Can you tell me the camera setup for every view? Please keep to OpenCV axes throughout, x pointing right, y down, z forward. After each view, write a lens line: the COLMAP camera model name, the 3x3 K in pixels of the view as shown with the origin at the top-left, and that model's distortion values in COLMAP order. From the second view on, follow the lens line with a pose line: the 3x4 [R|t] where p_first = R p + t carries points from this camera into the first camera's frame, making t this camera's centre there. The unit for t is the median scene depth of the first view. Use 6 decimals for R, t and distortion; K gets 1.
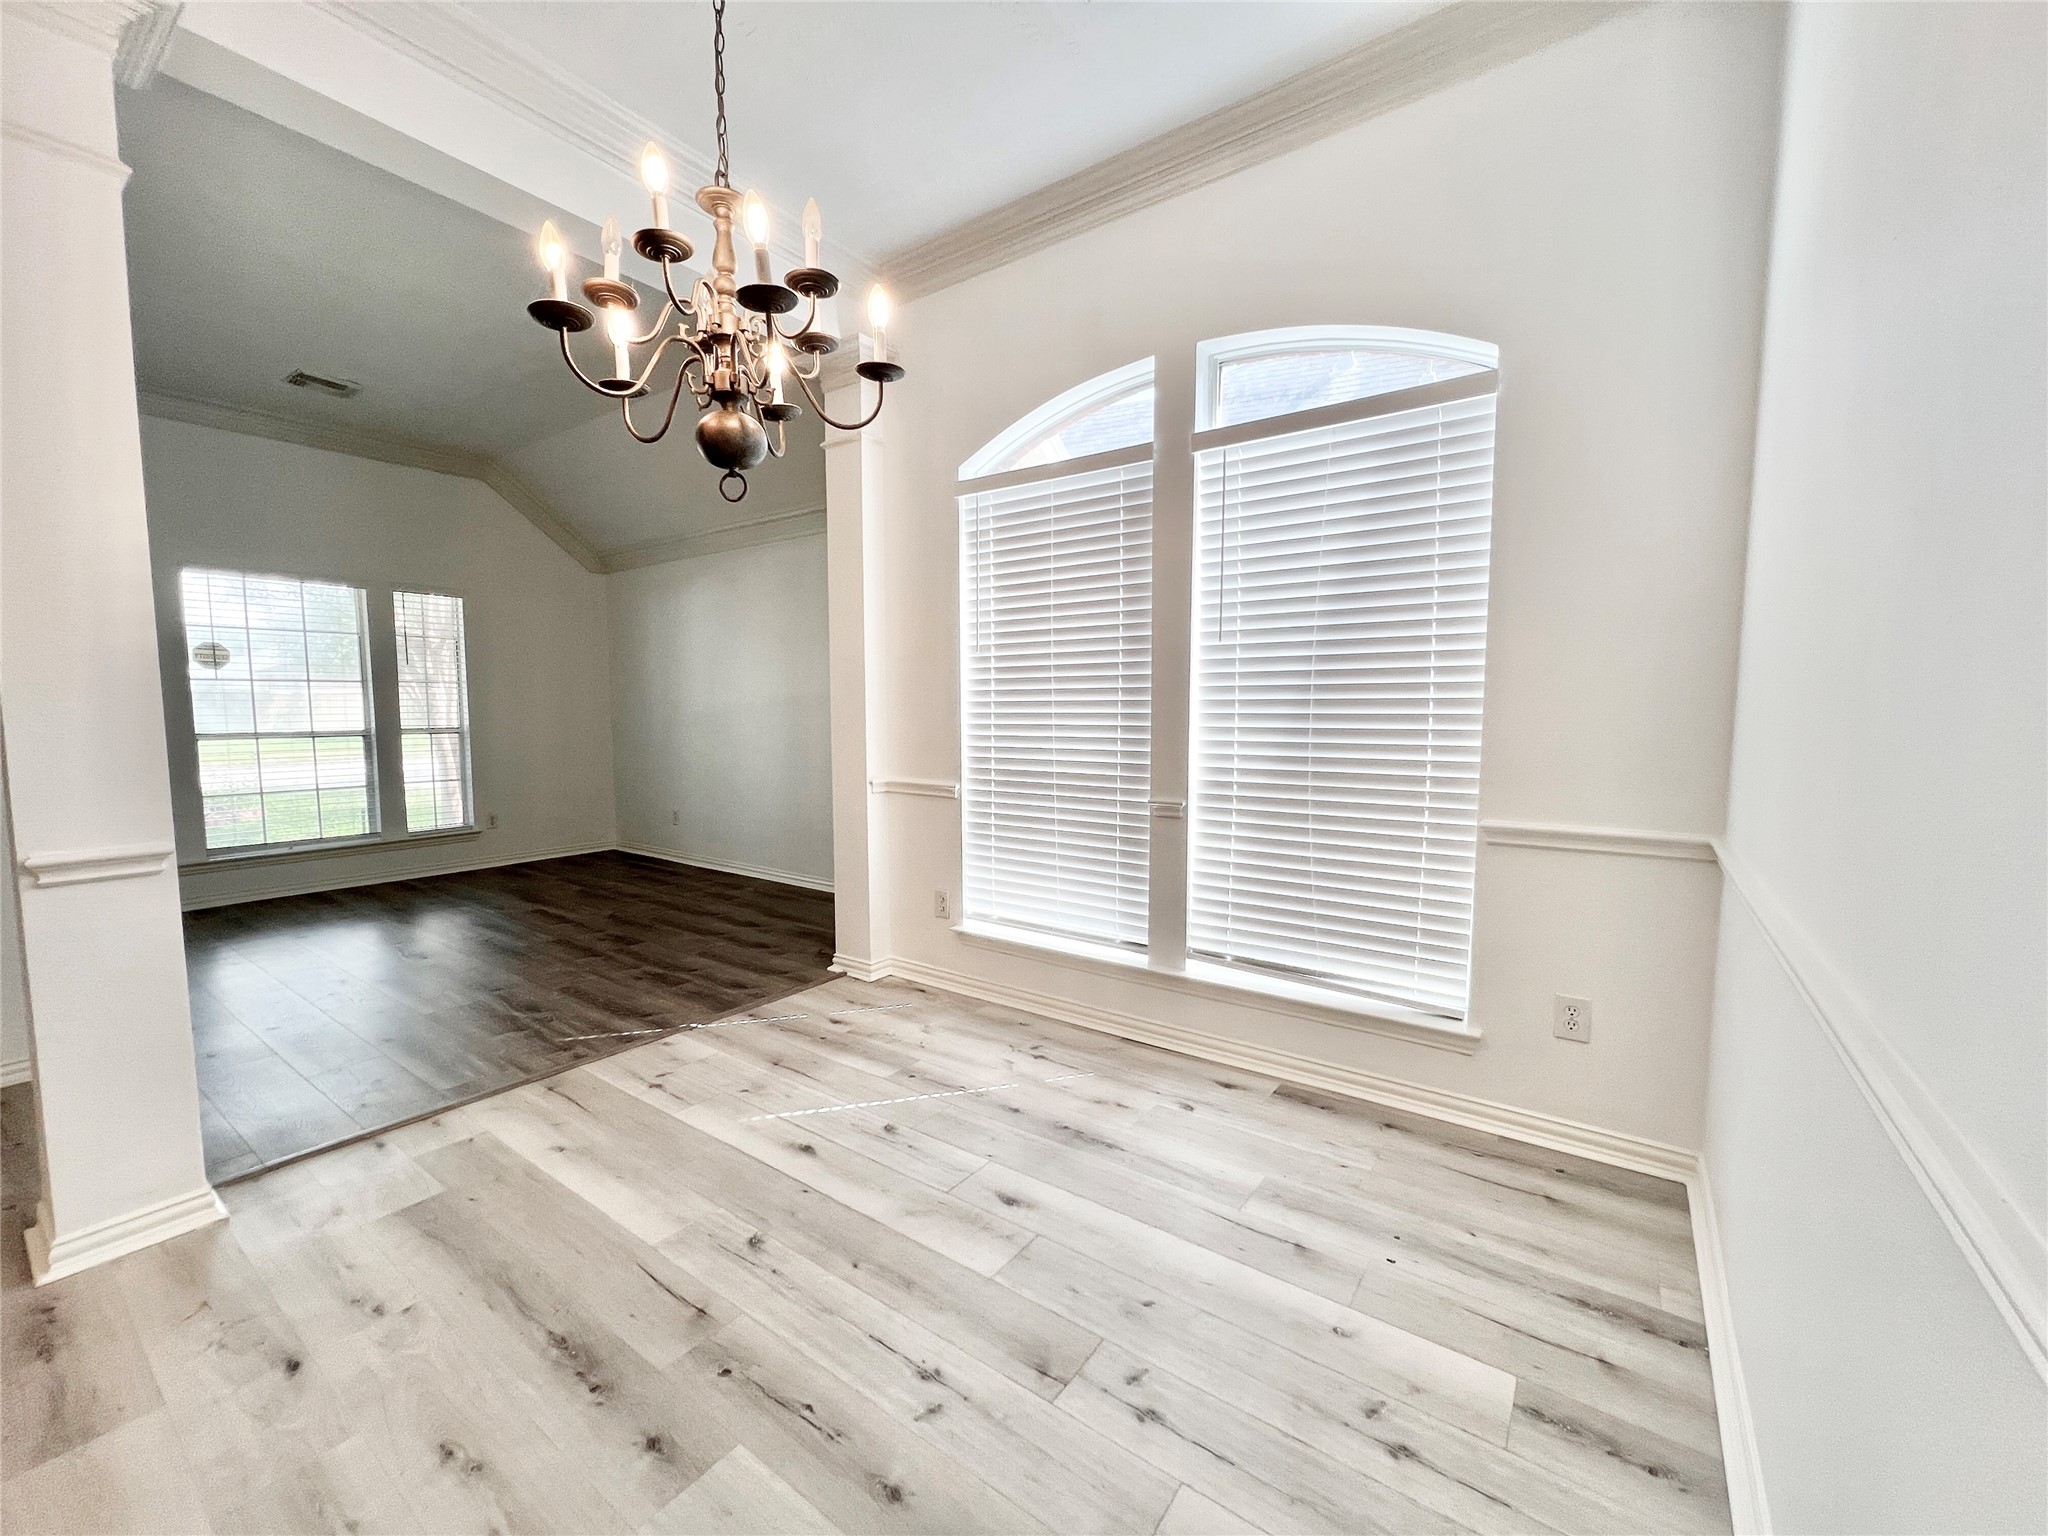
lens RADIAL K [[821.9, 0, 1031.2], [0, 821.9, 775.6], [0, 0, 1]] dist [-0.000714, 0.000260]
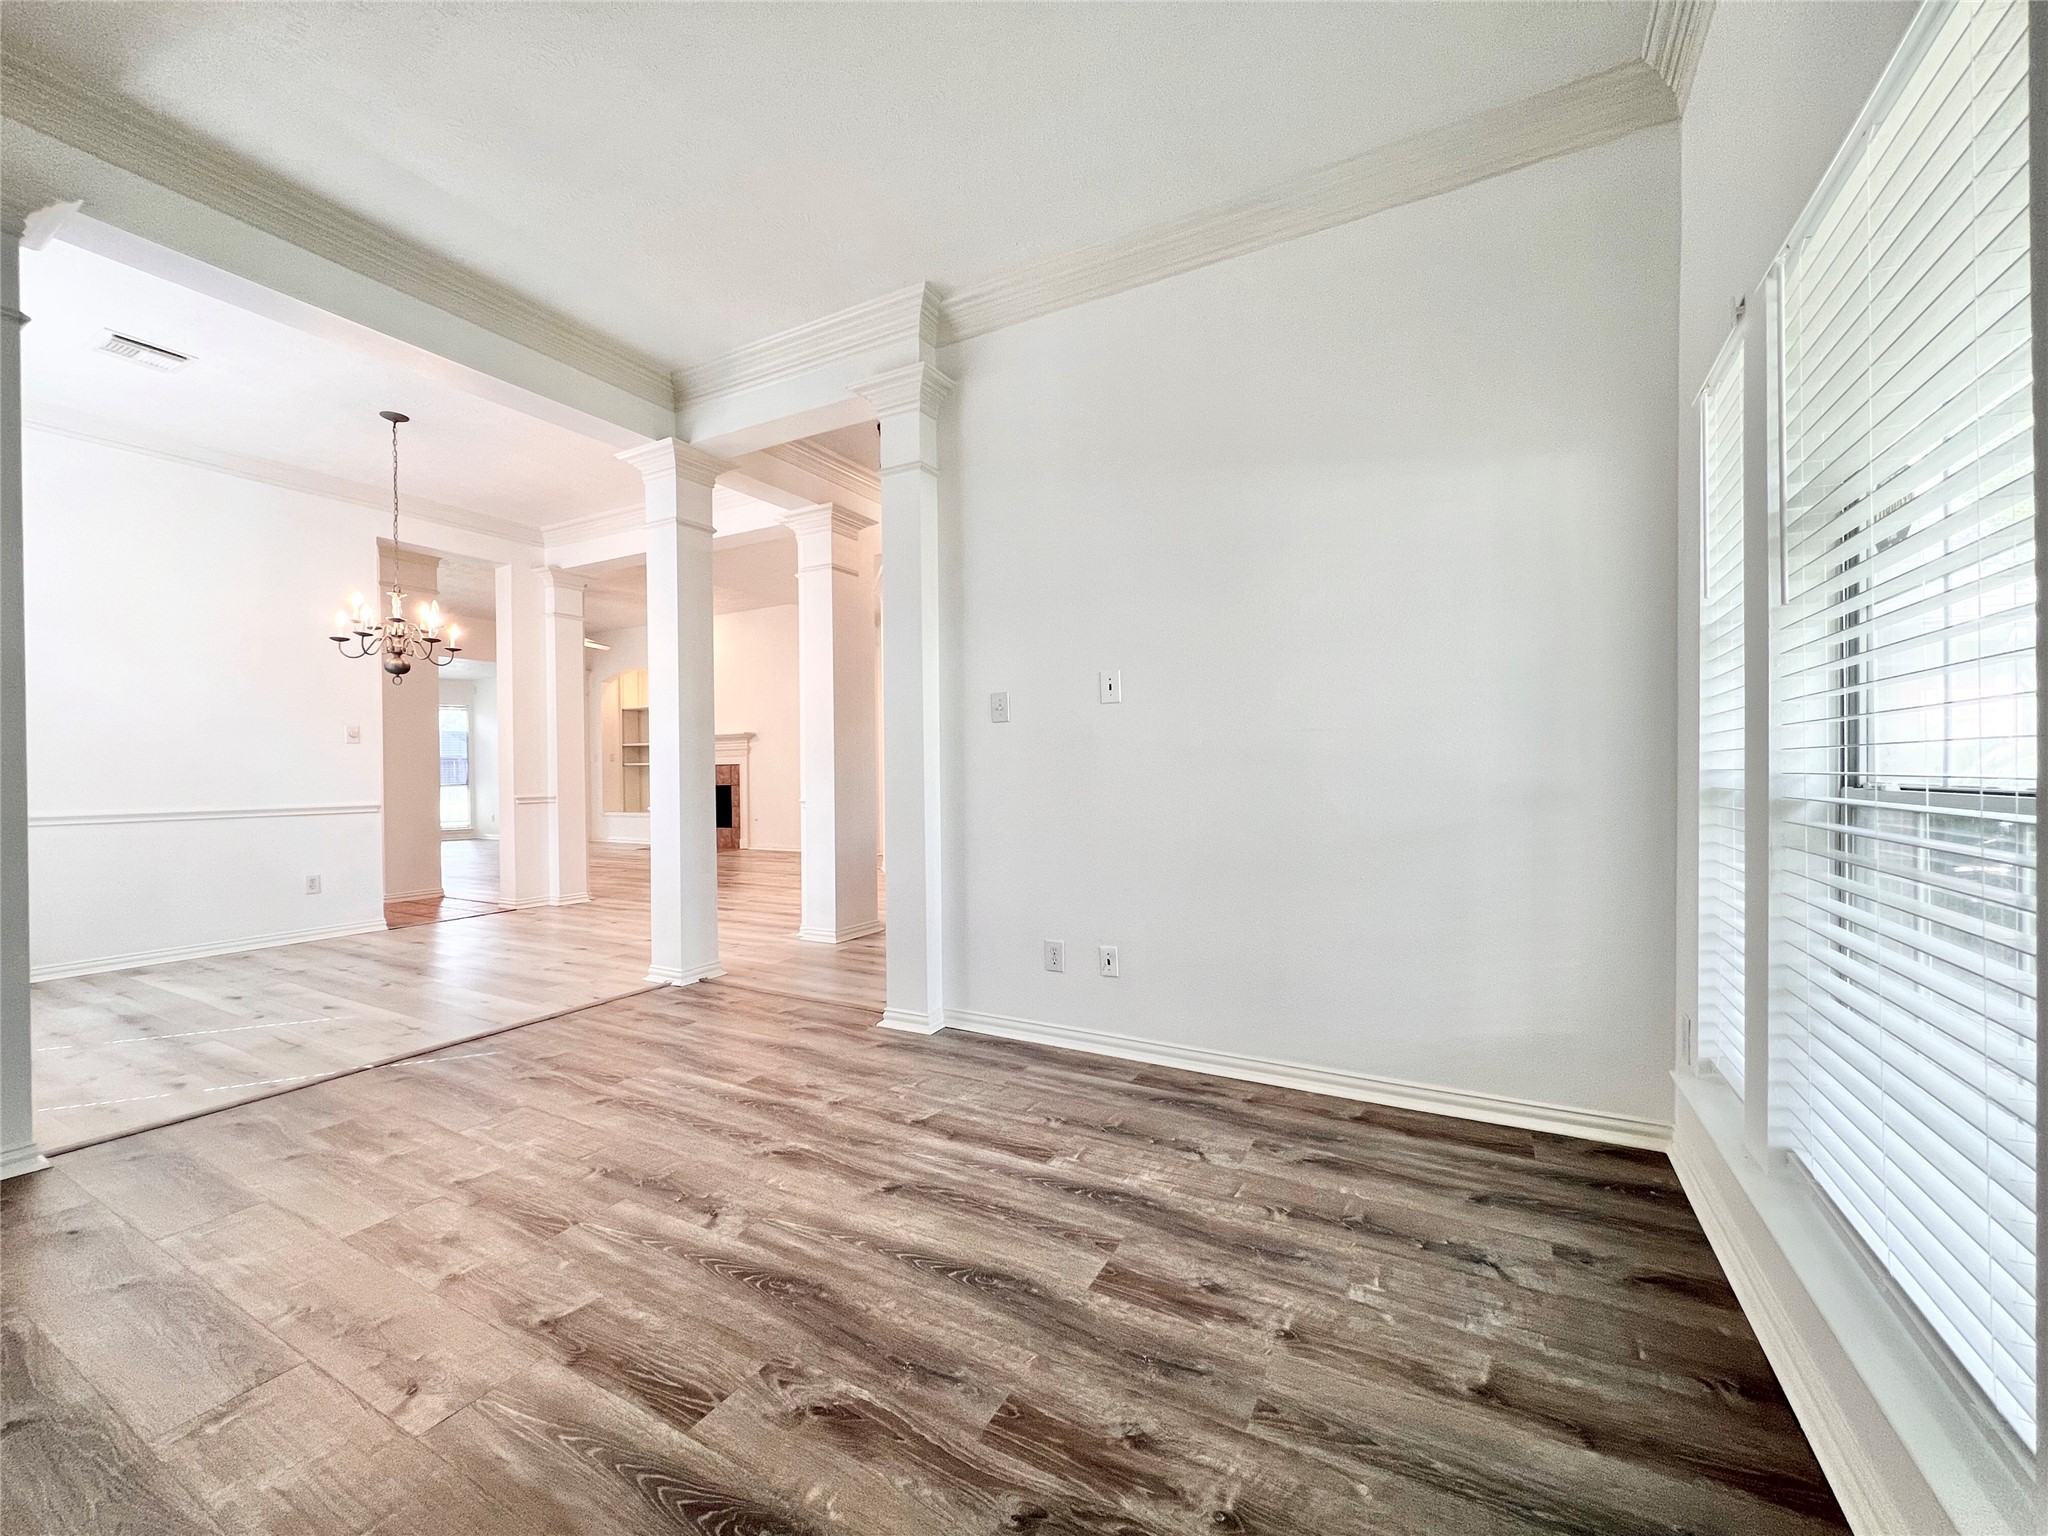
lens RADIAL K [[821.9, 0, 1024.7], [0, 821.9, 776.0], [0, 0, 1]] dist [-0.000714, 0.000260]
pose [[-0.993042, 0.007864, -0.117497, -1.211956], [-0.003074, 0.995697, 0.092620, -0.145405], [0.117720, 0.092336, -0.988745, 2.256318]]
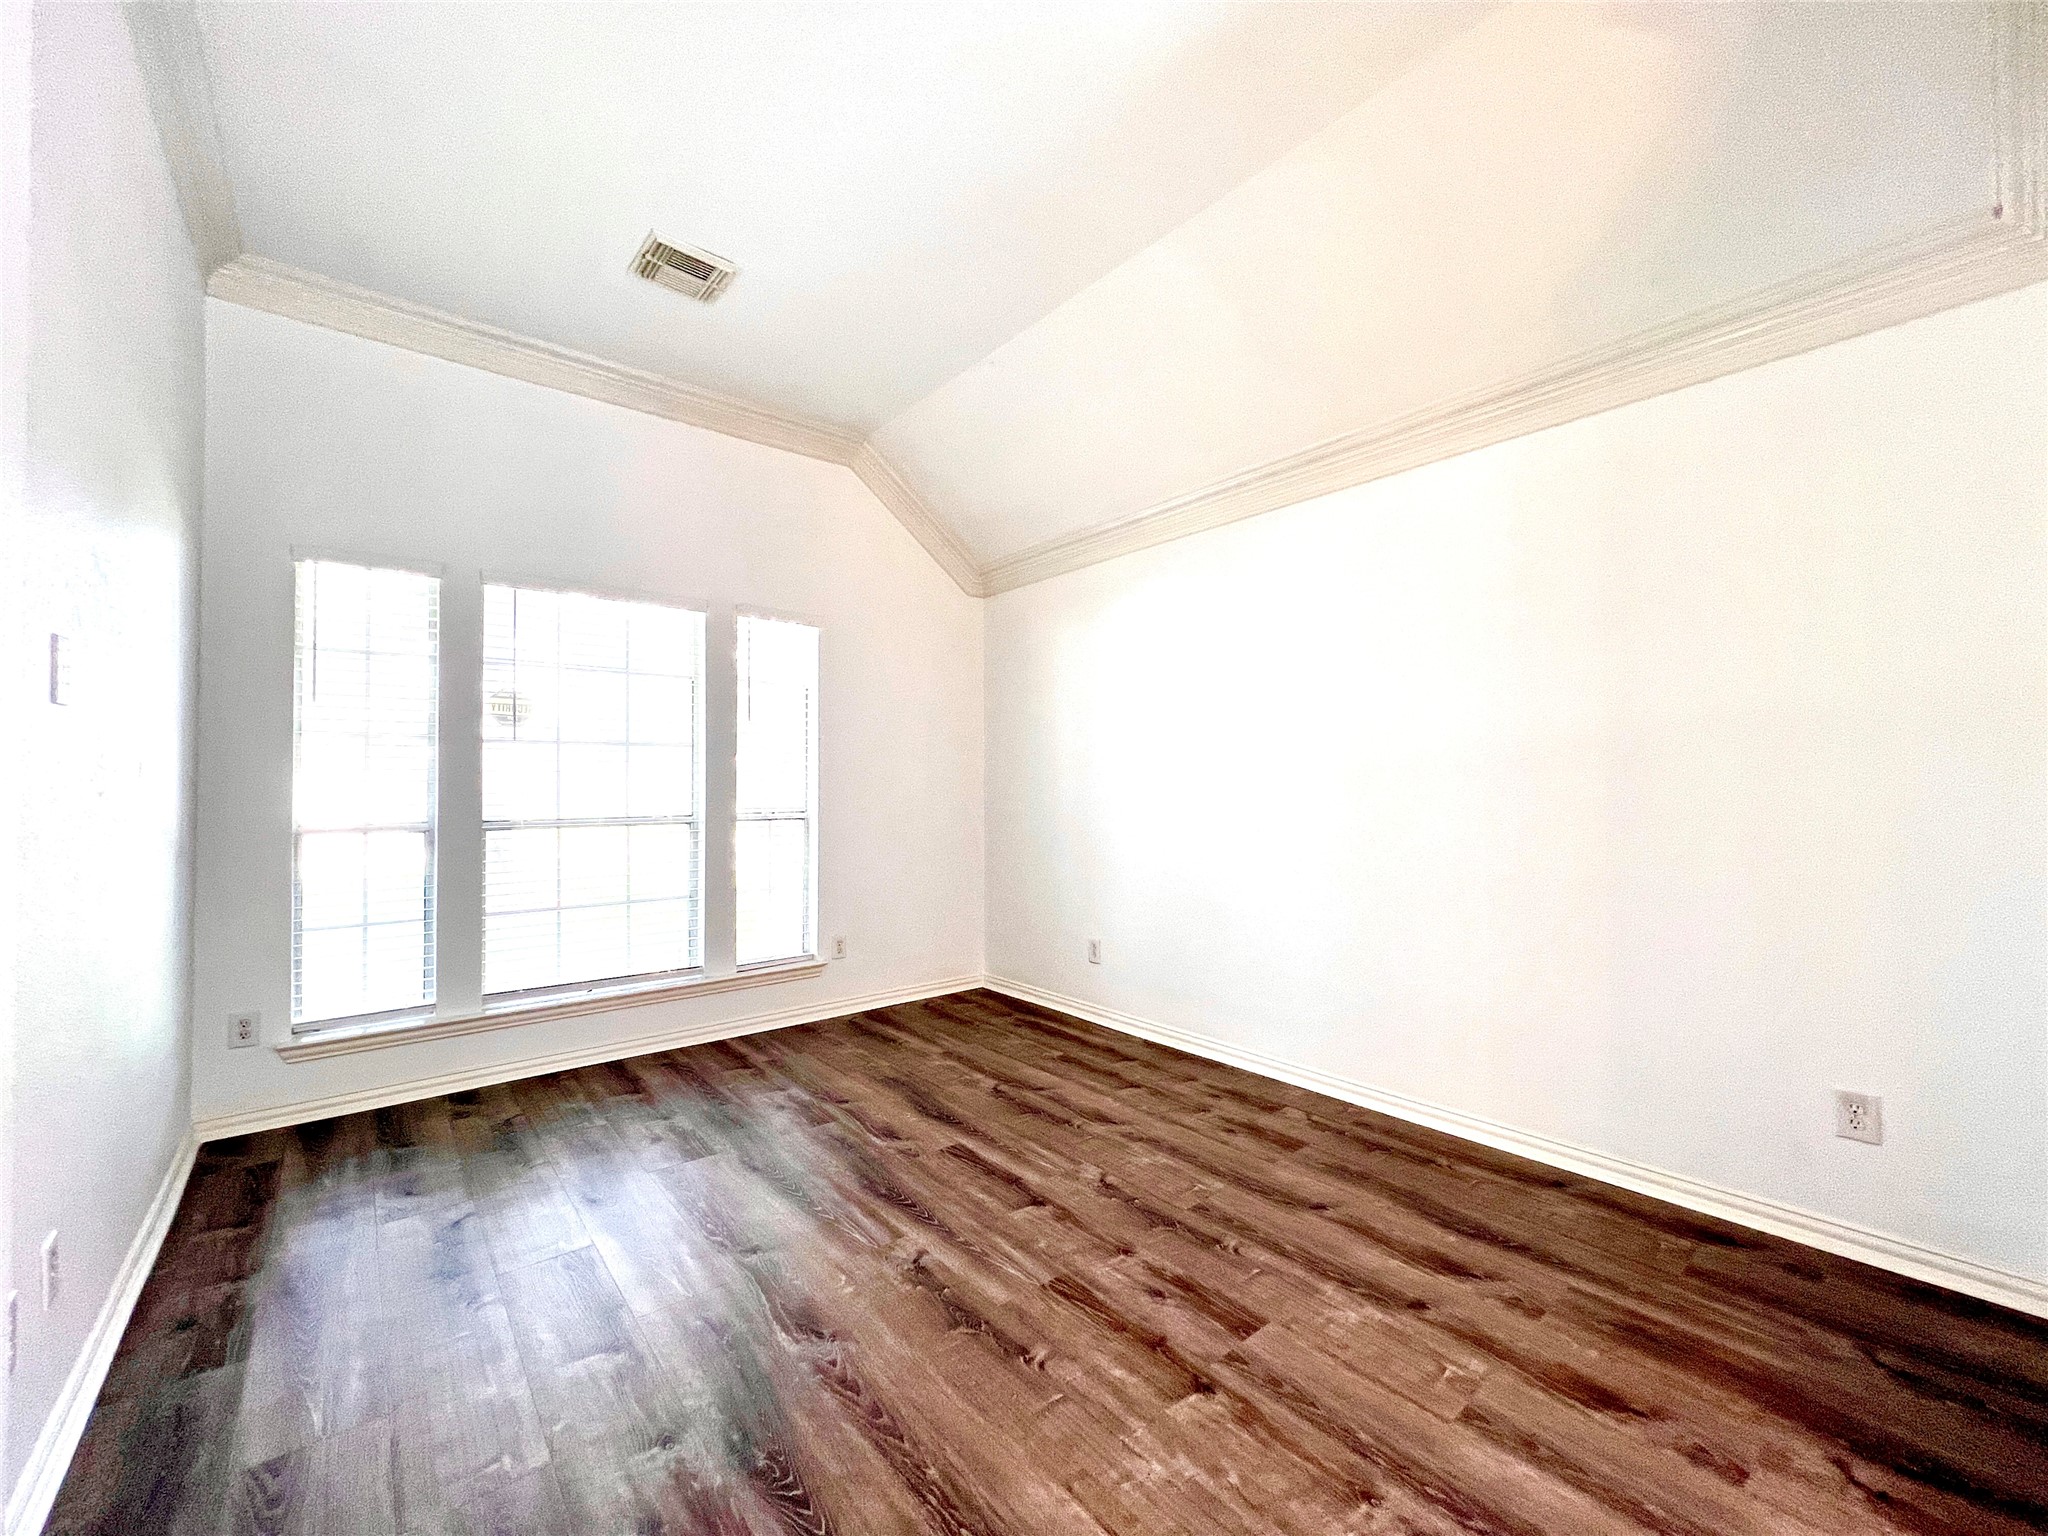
lens RADIAL K [[821.9, 0, 1026.8], [0, 821.9, 769.3], [0, 0, 1]] dist [-0.000714, 0.000260]
pose [[0.967583, -0.010074, -0.252352, -0.736227], [-0.015783, 0.994839, -0.100229, -0.058232], [0.252059, 0.100963, 0.962431, 0.814378]]
